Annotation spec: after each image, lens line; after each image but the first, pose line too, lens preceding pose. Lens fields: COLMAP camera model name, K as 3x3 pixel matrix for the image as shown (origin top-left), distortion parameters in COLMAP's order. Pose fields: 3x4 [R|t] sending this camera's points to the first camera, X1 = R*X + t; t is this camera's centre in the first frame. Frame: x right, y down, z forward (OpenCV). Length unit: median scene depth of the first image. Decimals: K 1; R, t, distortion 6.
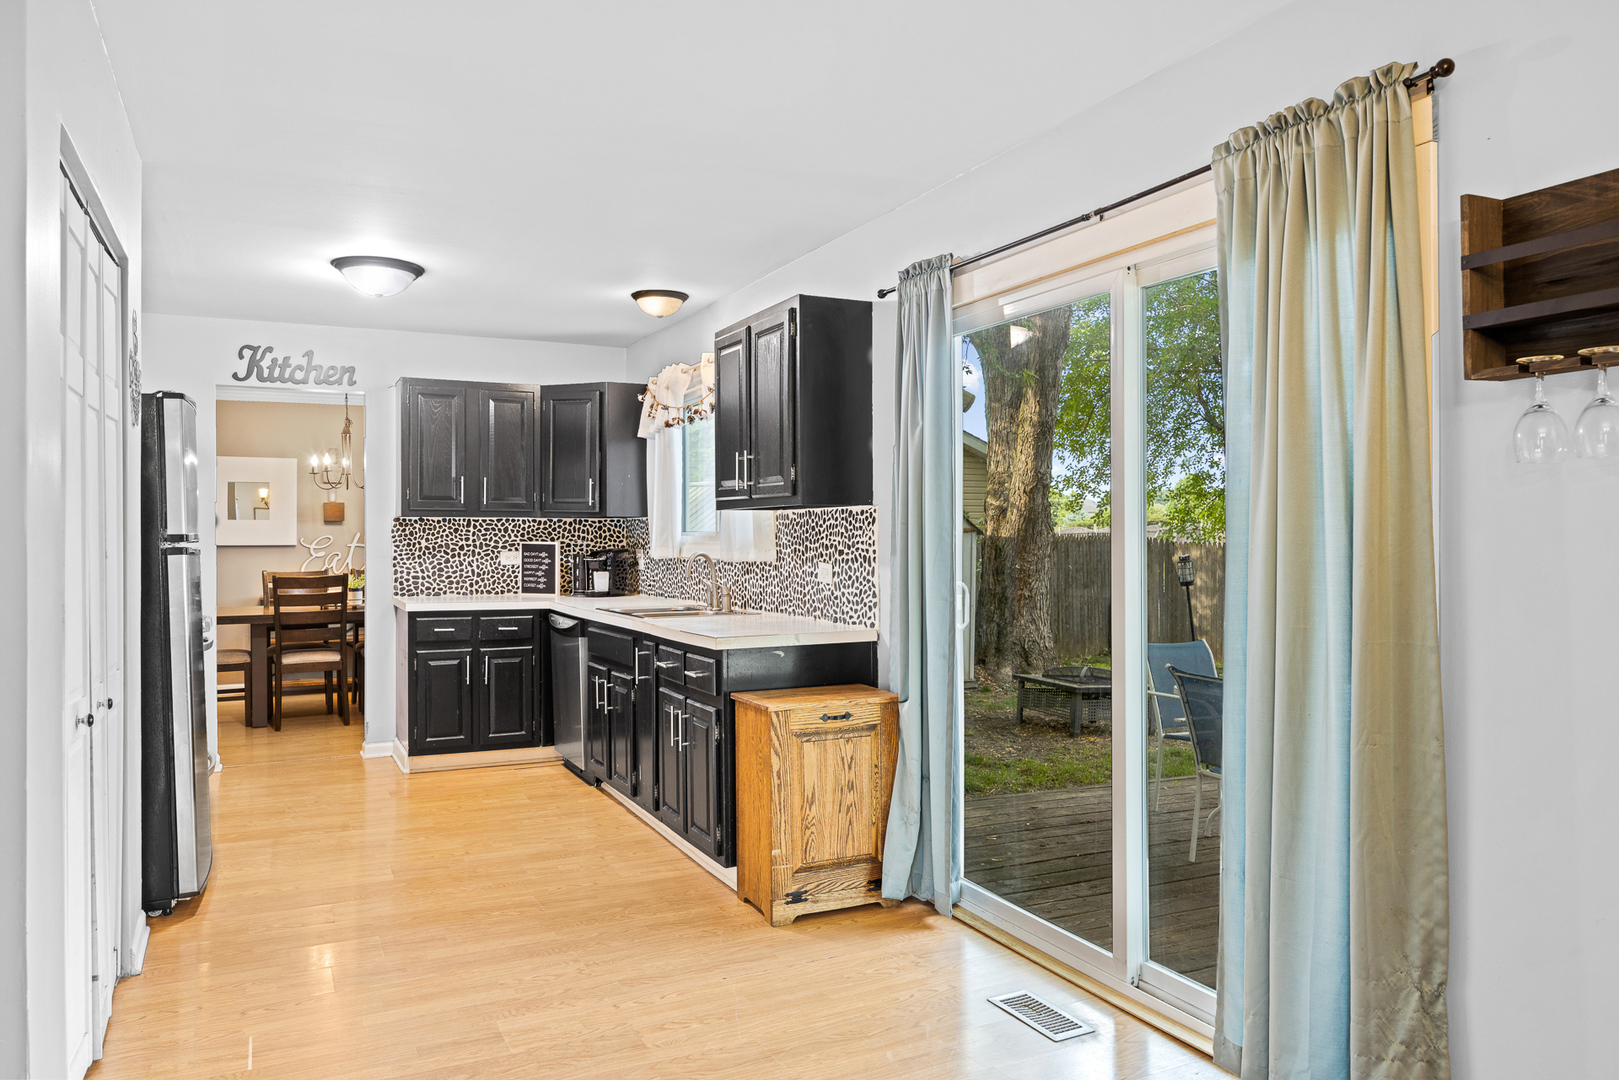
lens RADIAL K [[1123.8, 0, 801.4], [0, 1123.8, 518.4], [0, 0, 1]] dist [-0.006460, -0.000541]
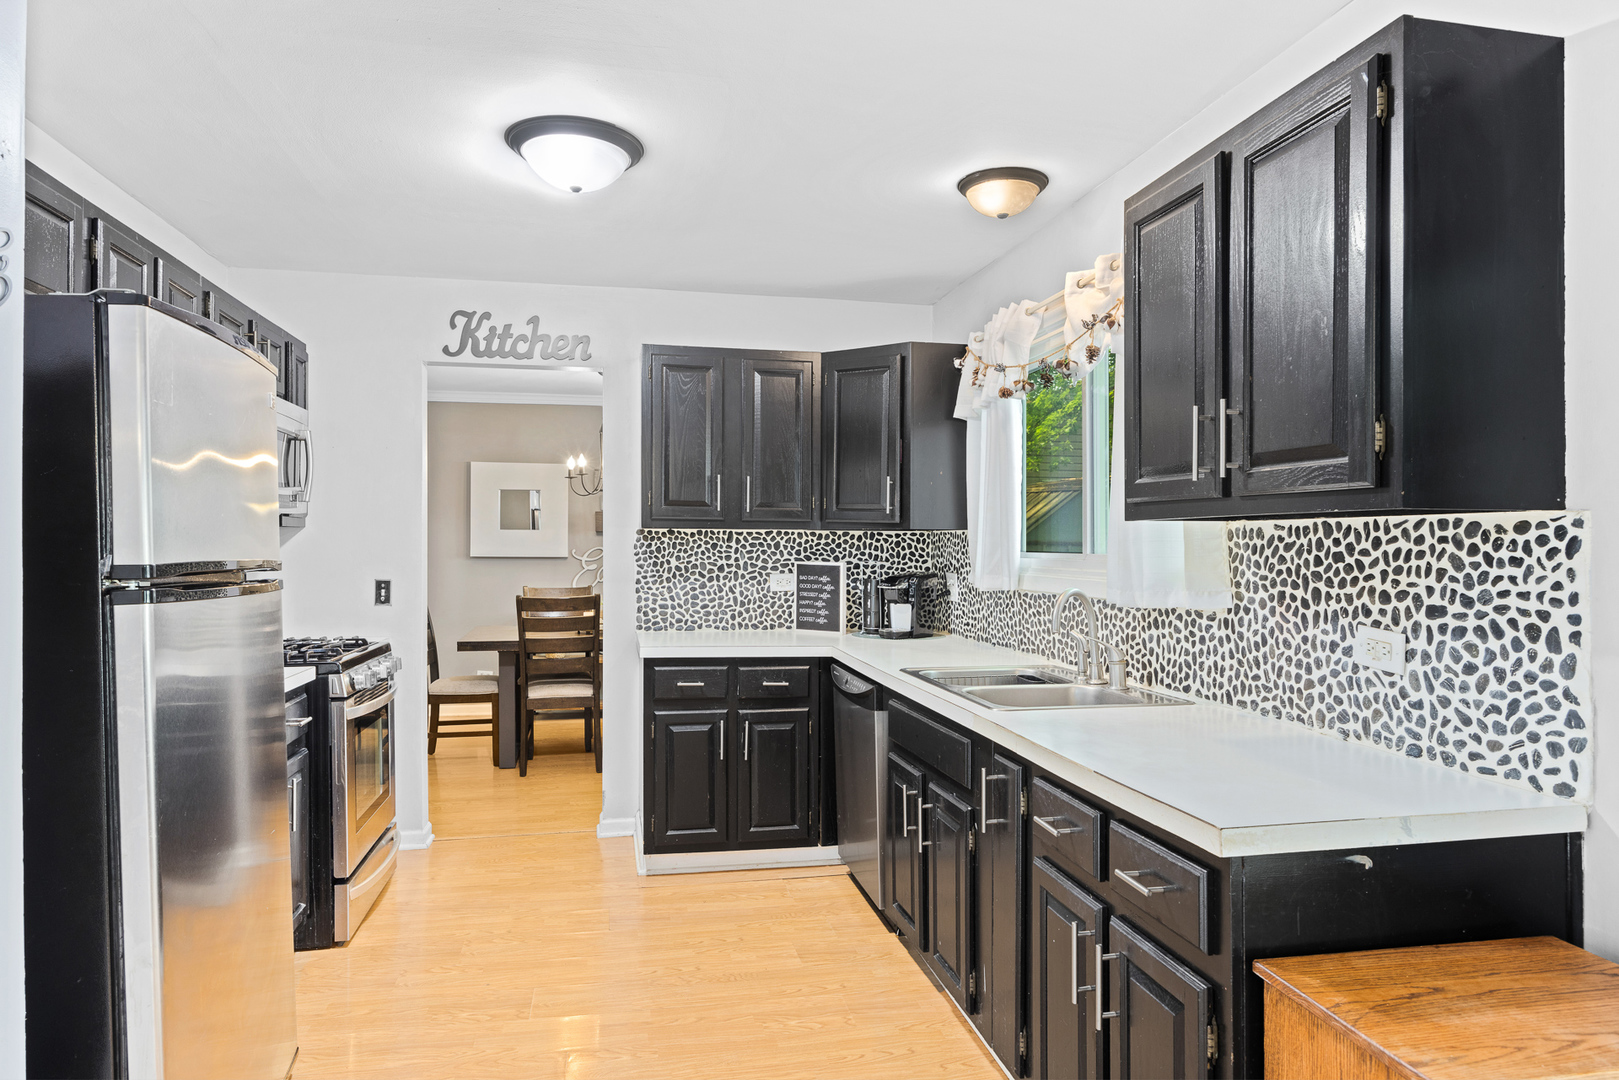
lens RADIAL K [[1013.2, 0, 811.2], [0, 1013.2, 543.0], [0, 0, 1]] dist [0.001578, 0.000123]
pose [[0.970743, 0.007560, -0.240001, -0.081561], [-0.003960, 0.999872, 0.015480, -0.002684], [0.240087, -0.014077, 0.970649, 0.366525]]
